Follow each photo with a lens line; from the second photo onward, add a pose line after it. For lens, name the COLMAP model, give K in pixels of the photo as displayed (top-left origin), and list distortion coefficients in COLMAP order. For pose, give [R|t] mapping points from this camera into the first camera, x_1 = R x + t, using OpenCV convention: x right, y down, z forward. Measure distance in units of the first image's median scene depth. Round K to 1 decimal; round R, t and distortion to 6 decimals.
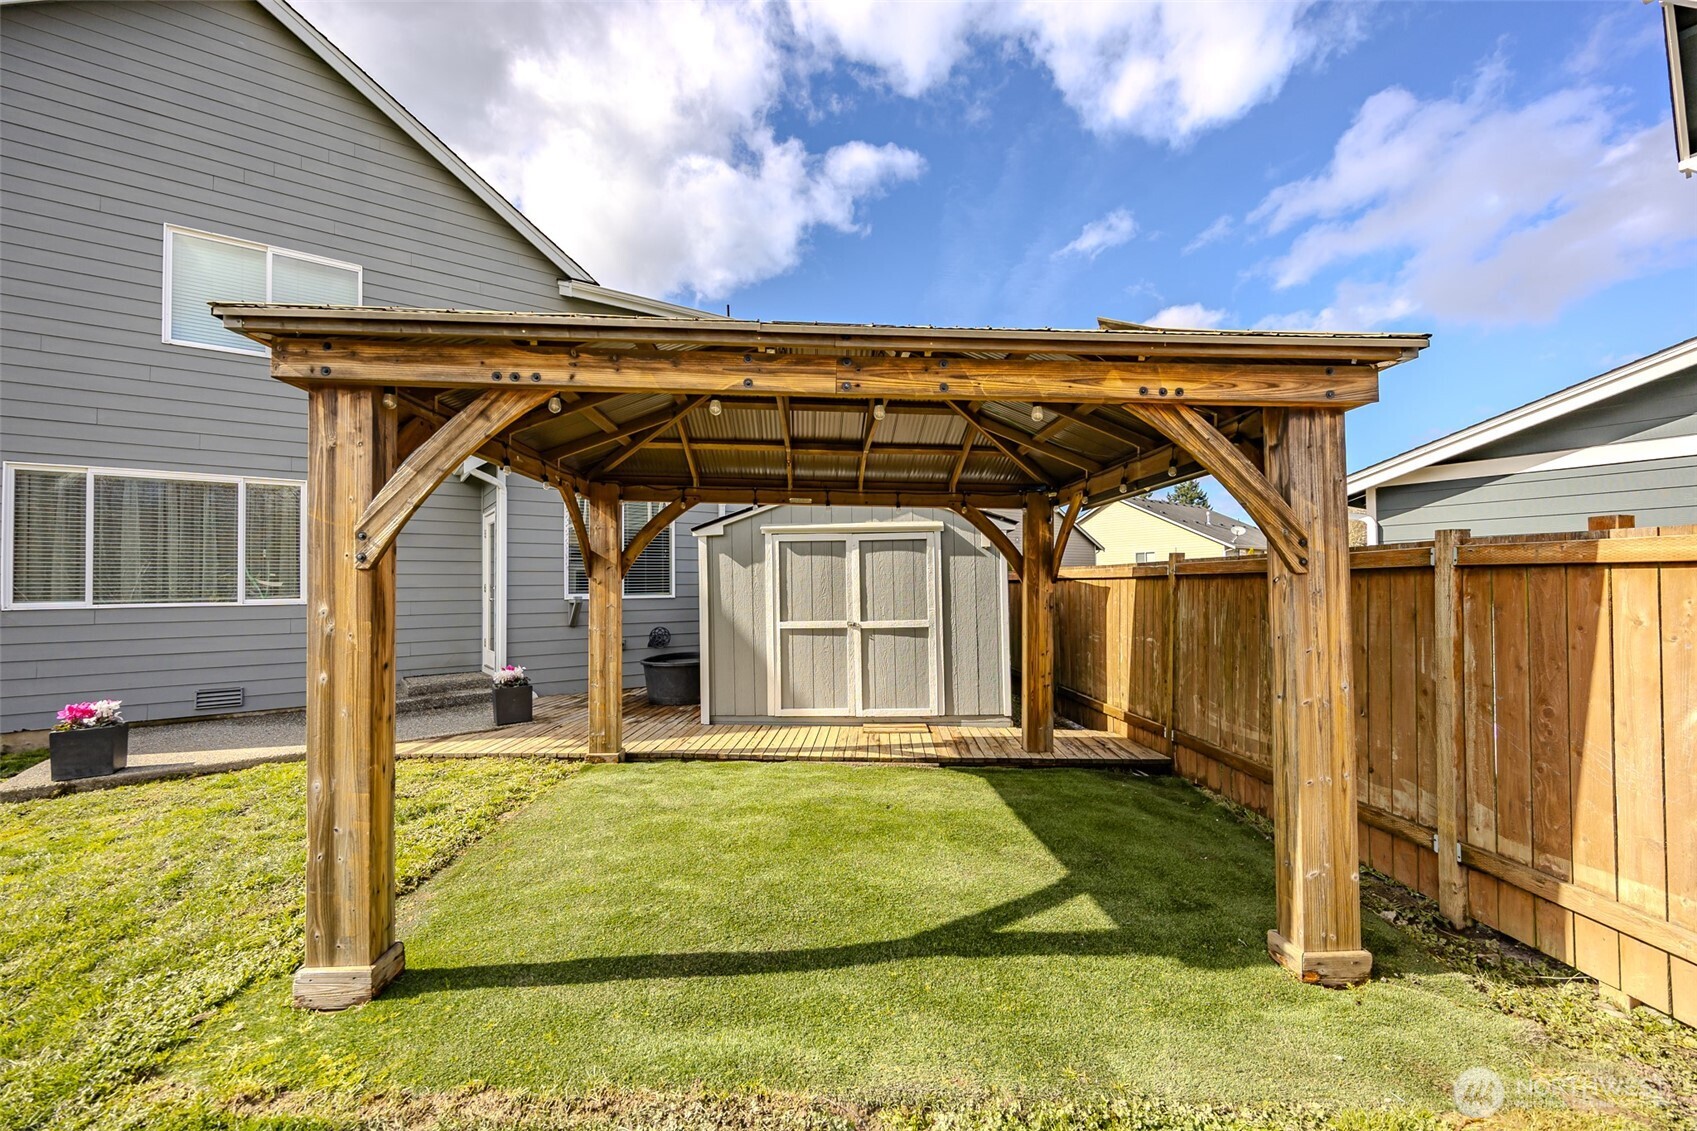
lens RADIAL K [[664.2, 0, 850.6], [0, 664.2, 569.5], [0, 0, 1]] dist [-0.003425, -0.000143]
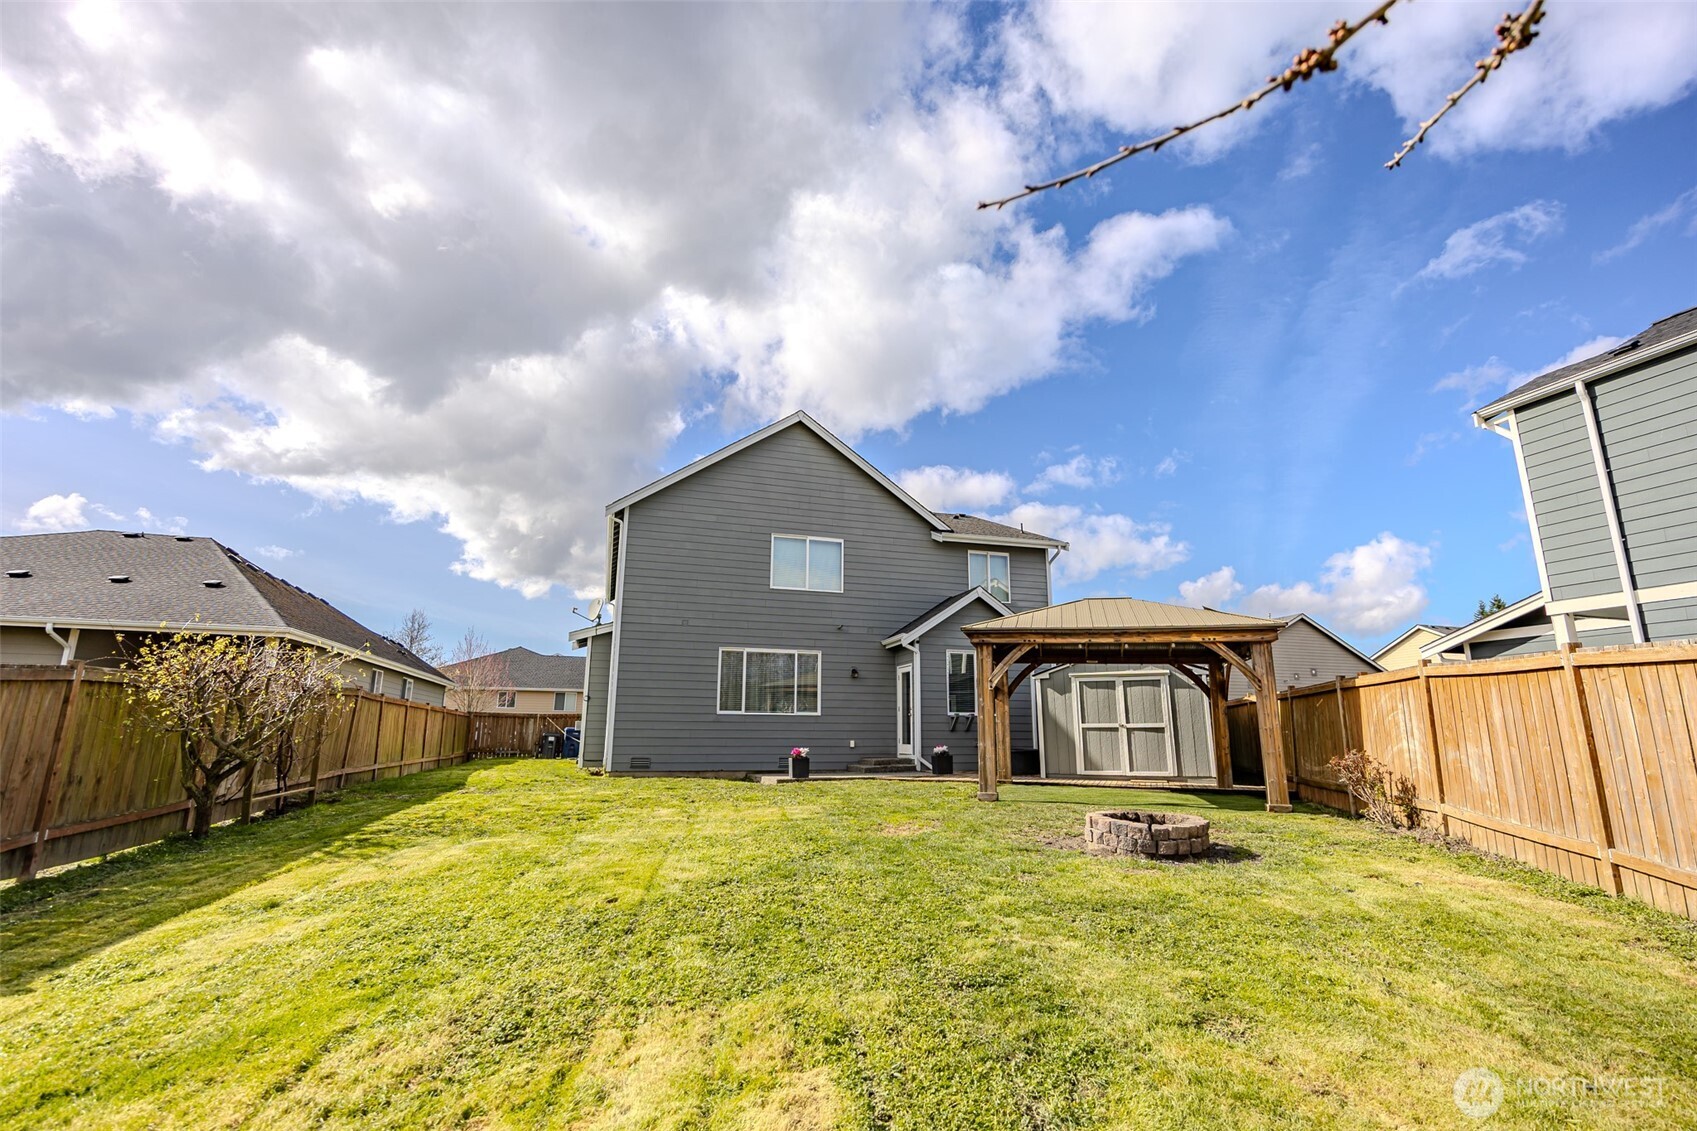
lens RADIAL K [[761.1, 0, 845.0], [0, 761.1, 560.8], [0, 0, 1]] dist [-0.022288, -0.000207]
pose [[0.944799, -0.055912, -0.322844, -0.018521], [-0.008463, 0.980839, -0.194634, 0.049742], [0.327540, 0.186623, 0.926223, -1.343823]]
